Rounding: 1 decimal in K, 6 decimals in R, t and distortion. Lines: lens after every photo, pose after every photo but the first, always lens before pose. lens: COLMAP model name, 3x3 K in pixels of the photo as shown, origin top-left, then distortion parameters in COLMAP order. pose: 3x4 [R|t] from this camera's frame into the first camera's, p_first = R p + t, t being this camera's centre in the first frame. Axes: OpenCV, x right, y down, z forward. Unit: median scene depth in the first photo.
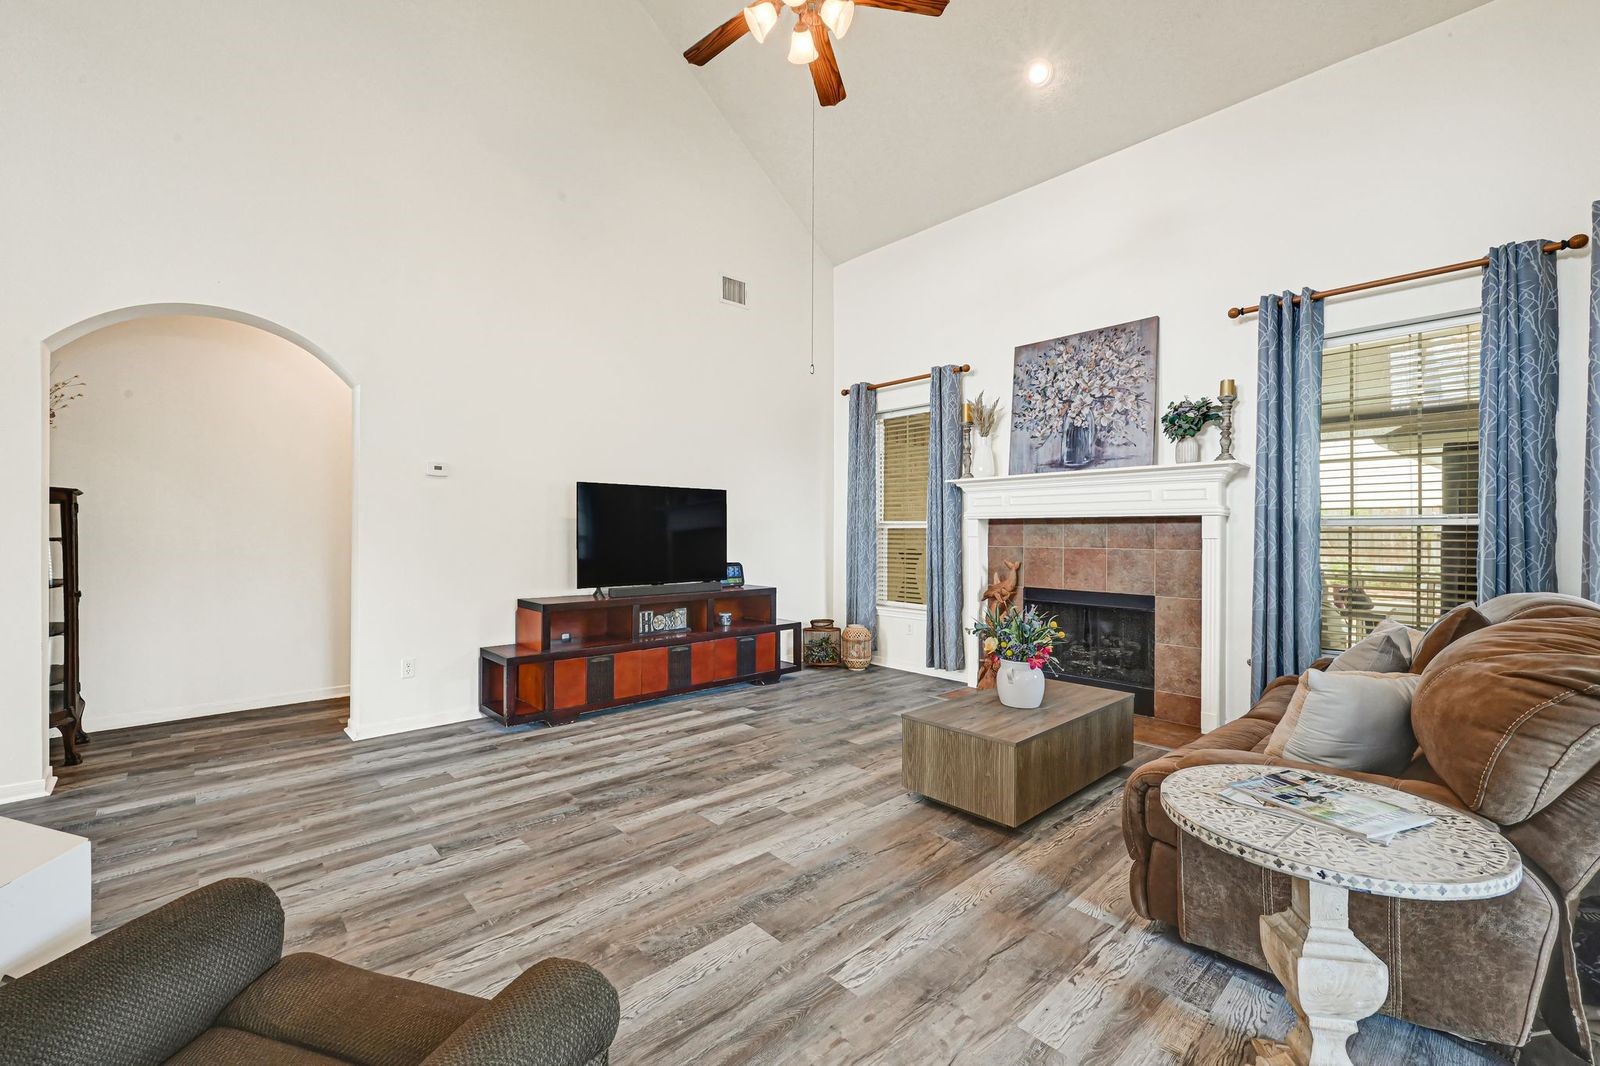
lens RADIAL K [[648.1, 0, 794.1], [0, 648.1, 530.1], [0, 0, 1]] dist [0.000143, 0.000030]
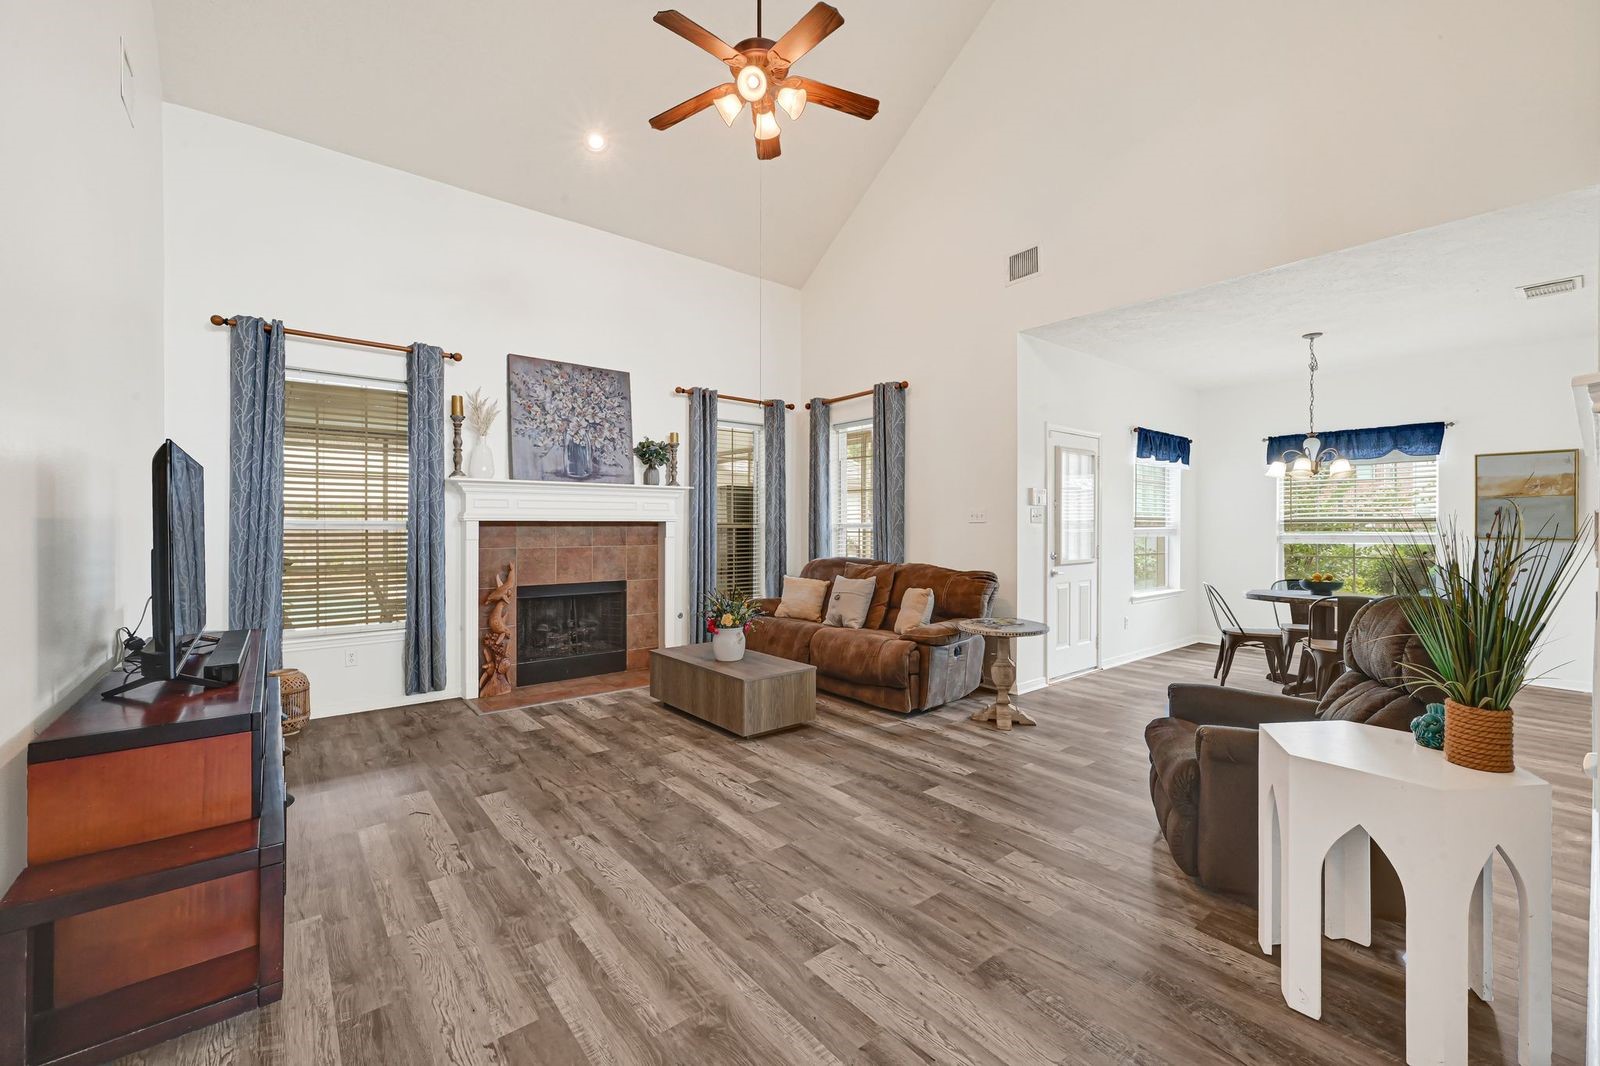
lens RADIAL K [[648.1, 0, 794.1], [0, 648.1, 530.1], [0, 0, 1]] dist [0.000143, 0.000030]
pose [[0.079002, -0.011494, 0.996808, -0.876083], [-0.004176, 0.999921, 0.011861, -0.023431], [-0.996866, -0.005100, 0.078948, 0.634503]]
